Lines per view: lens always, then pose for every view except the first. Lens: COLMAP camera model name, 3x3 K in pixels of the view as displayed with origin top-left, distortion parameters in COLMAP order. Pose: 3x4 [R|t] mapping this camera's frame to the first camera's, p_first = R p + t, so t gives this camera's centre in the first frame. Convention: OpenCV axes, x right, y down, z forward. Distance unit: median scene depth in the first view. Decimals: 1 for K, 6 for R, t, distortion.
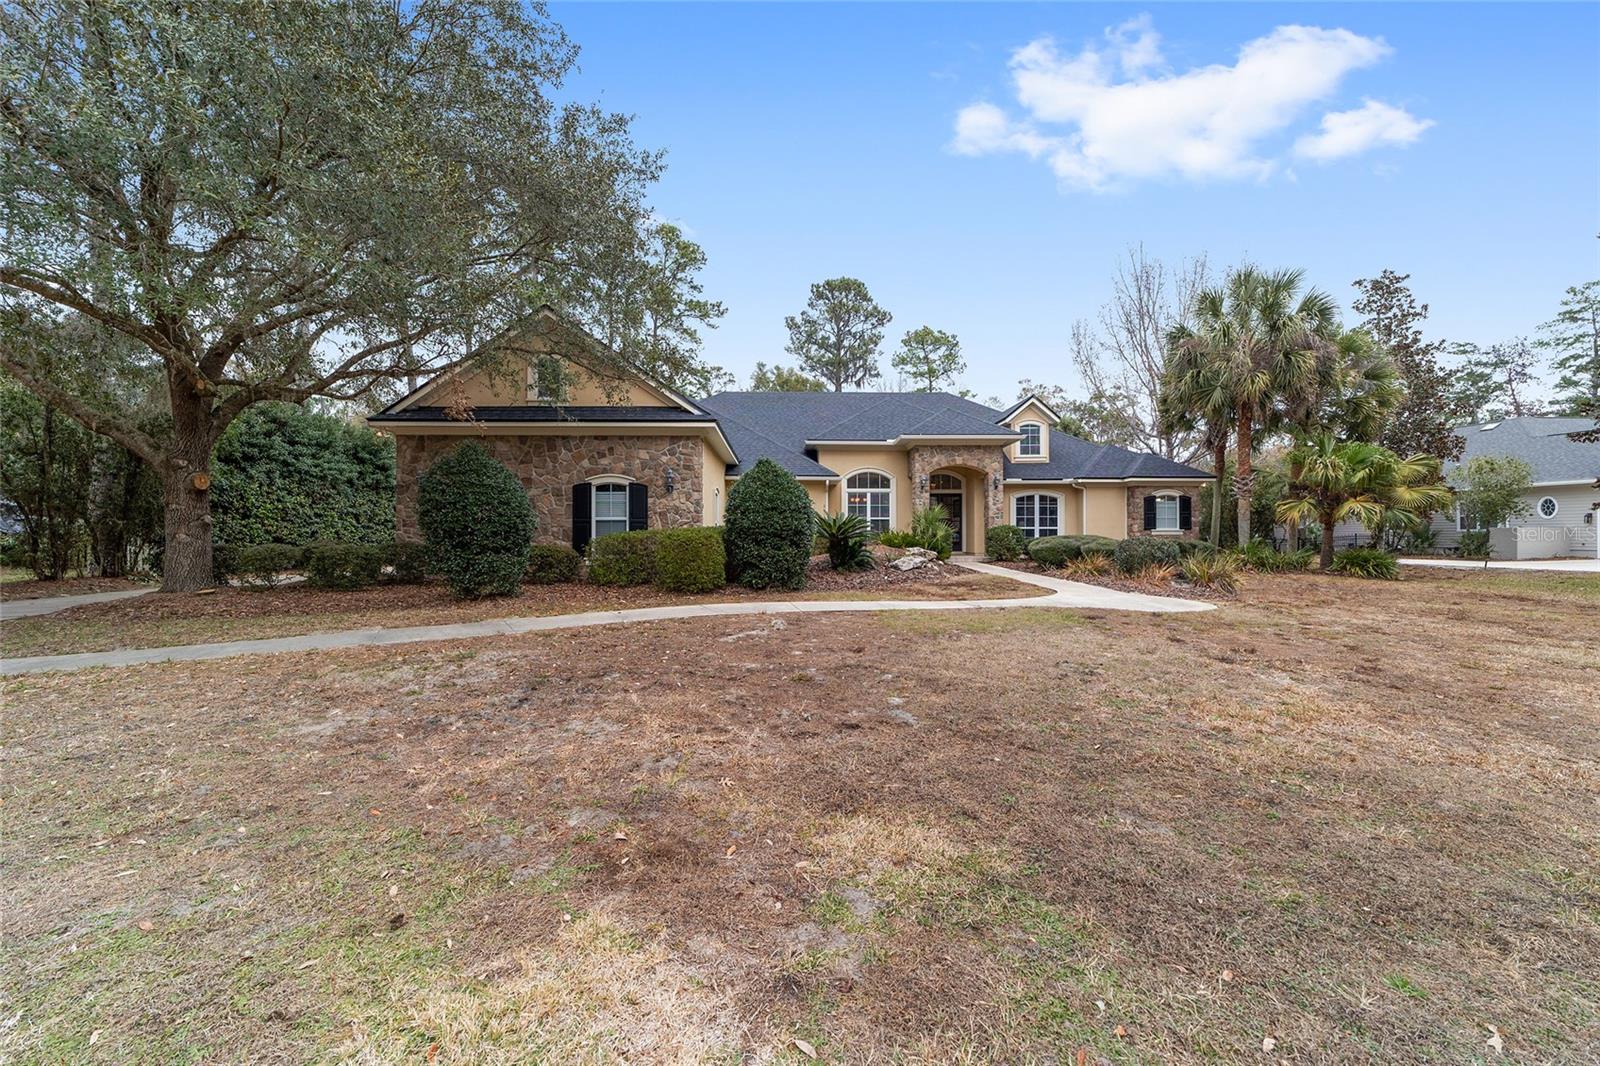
lens RADIAL K [[611.3, 0, 794.8], [0, 611.3, 531.7], [0, 0, 1]] dist [-0.016452, 0.009340]
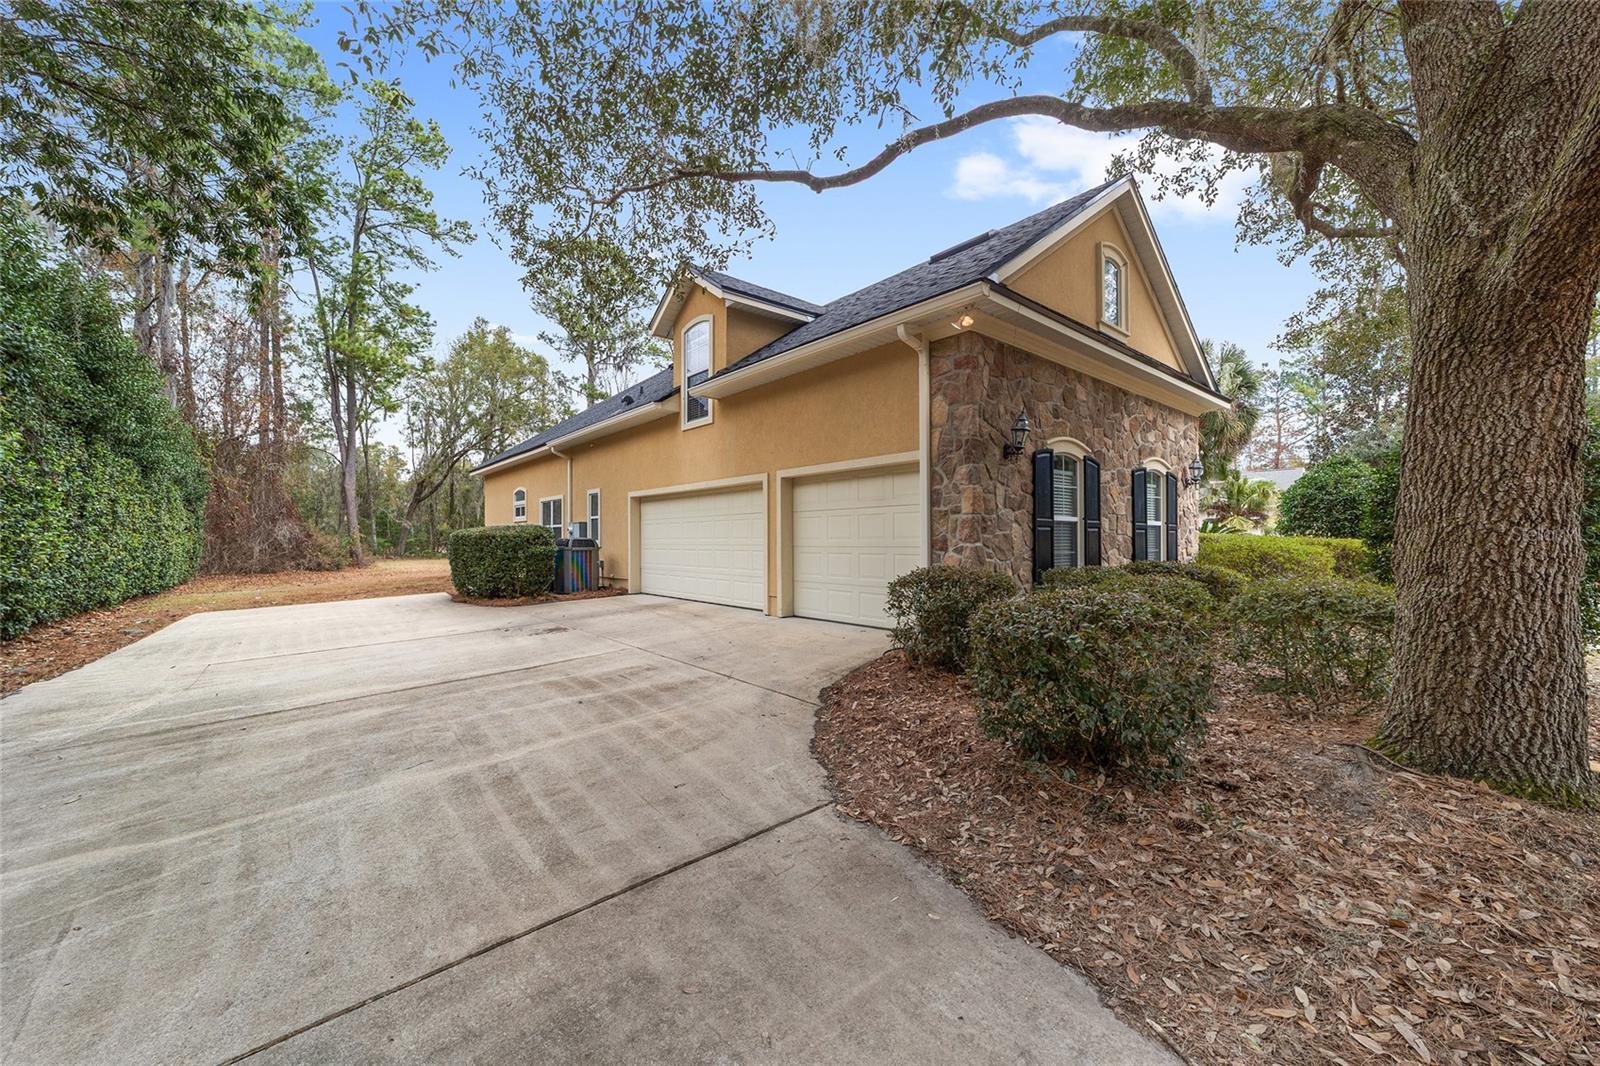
lens RADIAL K [[611.3, 0, 794.8], [0, 611.3, 531.7], [0, 0, 1]] dist [-0.016452, 0.009340]
pose [[0.780369, 0.008961, 0.625255, -0.641258], [-0.003175, 0.999941, -0.010367, -0.001828], [-0.625311, 0.006105, 0.780352, 0.446636]]
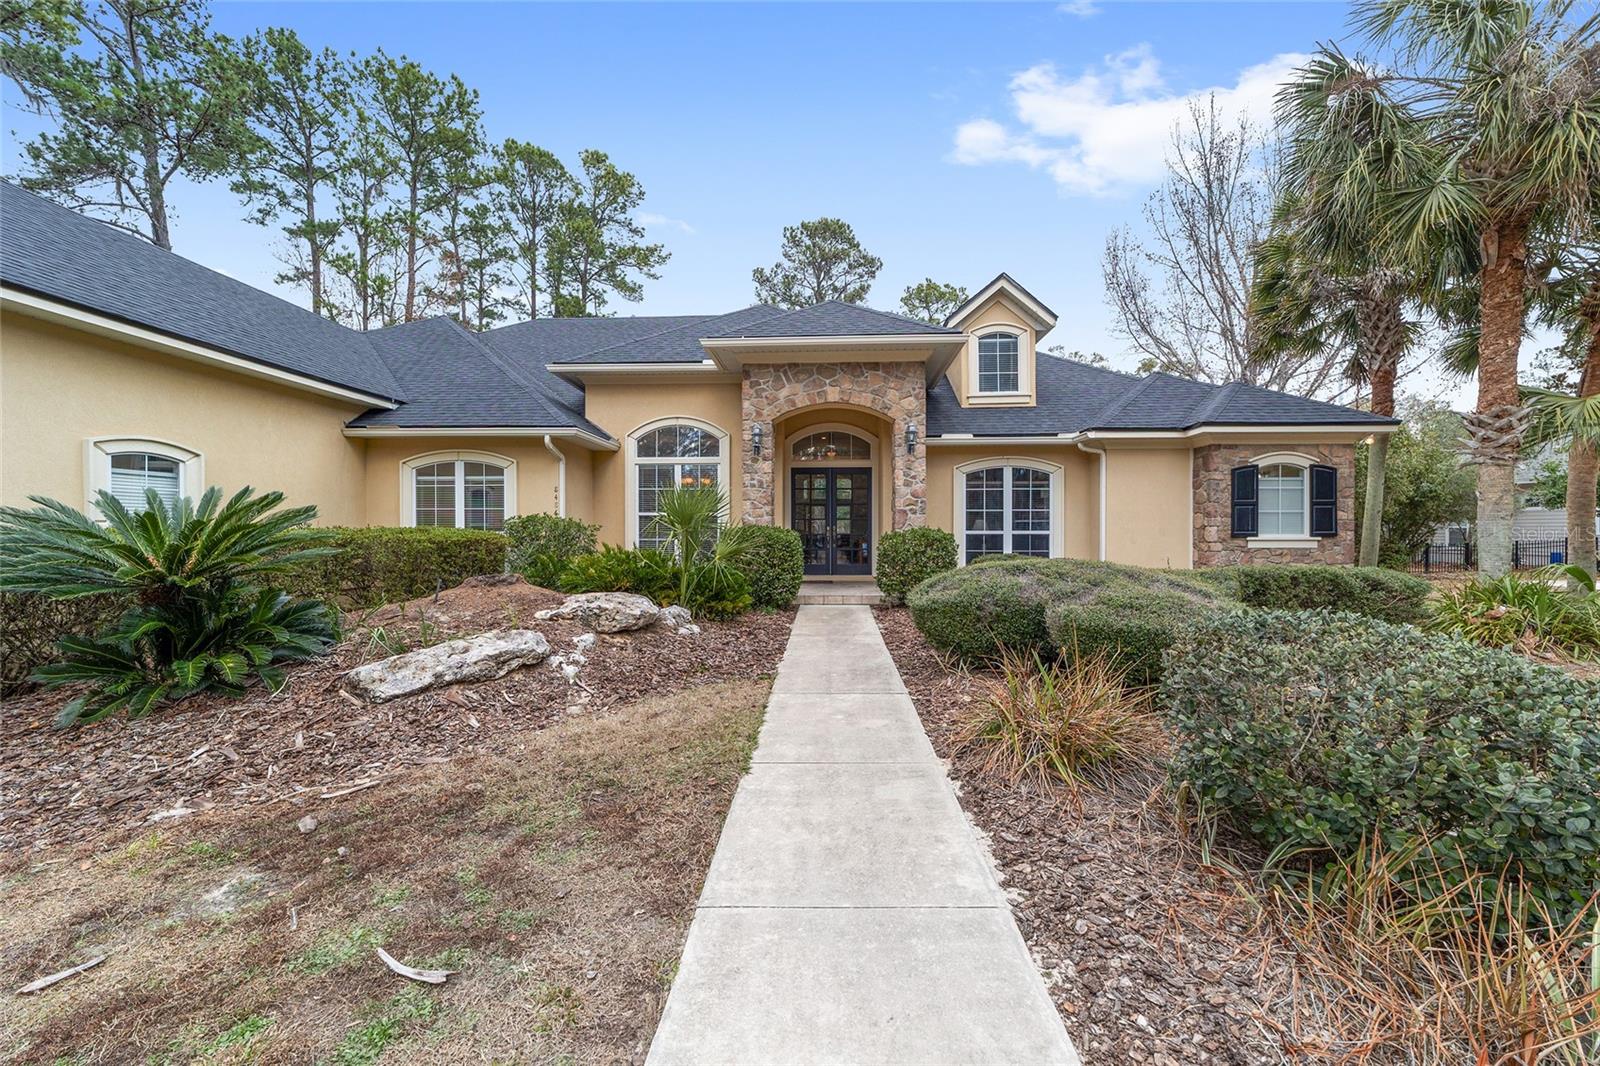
lens RADIAL K [[611.3, 0, 794.8], [0, 611.3, 531.7], [0, 0, 1]] dist [-0.016452, 0.009340]
pose [[0.997763, 0.001182, -0.066841, 0.255405], [-0.000706, 0.999974, 0.007135, -0.010392], [0.066848, -0.007072, 0.997738, 0.483737]]
